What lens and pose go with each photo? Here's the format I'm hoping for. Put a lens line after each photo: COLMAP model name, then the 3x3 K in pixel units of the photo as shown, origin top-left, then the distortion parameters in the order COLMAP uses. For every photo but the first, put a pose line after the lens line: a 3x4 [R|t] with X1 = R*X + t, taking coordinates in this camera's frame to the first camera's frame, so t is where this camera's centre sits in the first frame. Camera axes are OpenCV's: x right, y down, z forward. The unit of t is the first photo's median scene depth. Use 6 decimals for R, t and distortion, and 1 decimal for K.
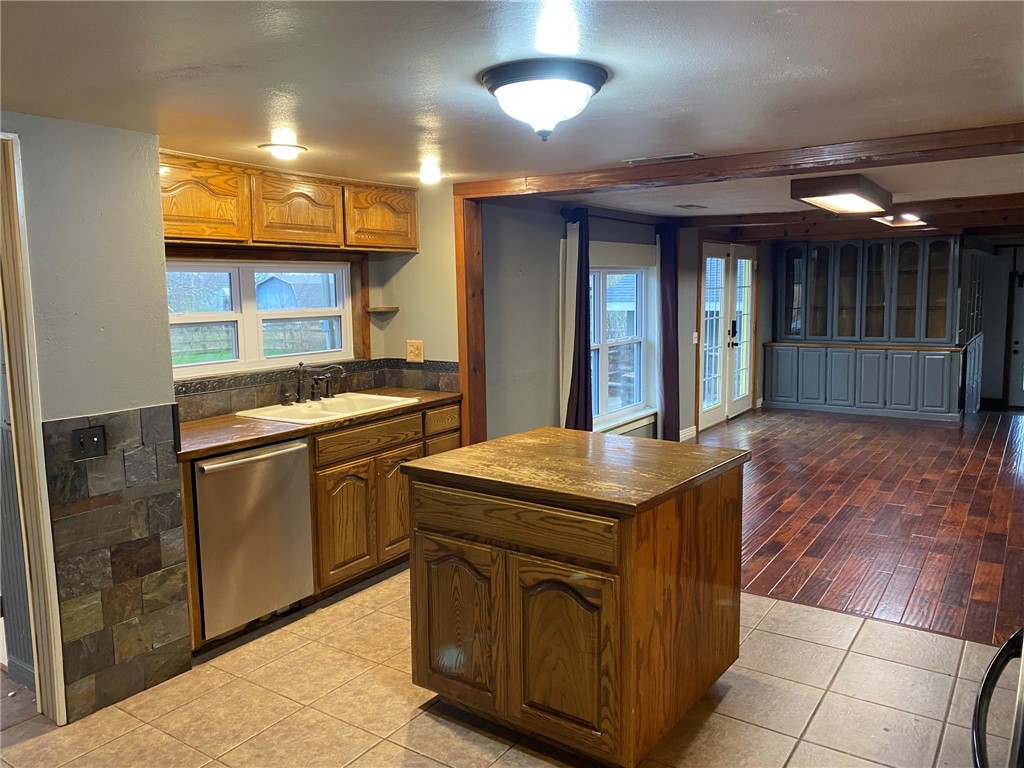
lens RADIAL K [[776.8, 0, 515.8], [0, 776.8, 379.8], [0, 0, 1]] dist [0.020460, -0.022055]
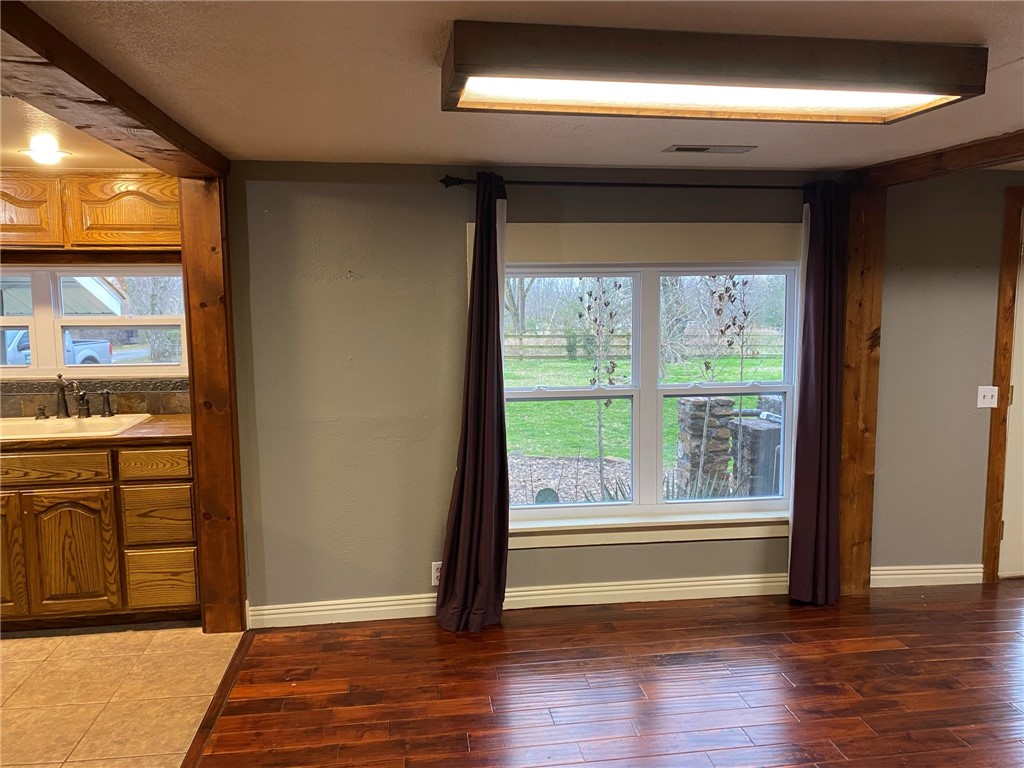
lens RADIAL K [[776.8, 0, 516.7], [0, 776.8, 374.5], [0, 0, 1]] dist [0.020460, -0.022055]
pose [[0.661137, 0.090046, -0.744842, 0.470785], [-0.096018, 0.994763, 0.035033, -0.065328], [0.744096, 0.048357, 0.666321, 0.480570]]
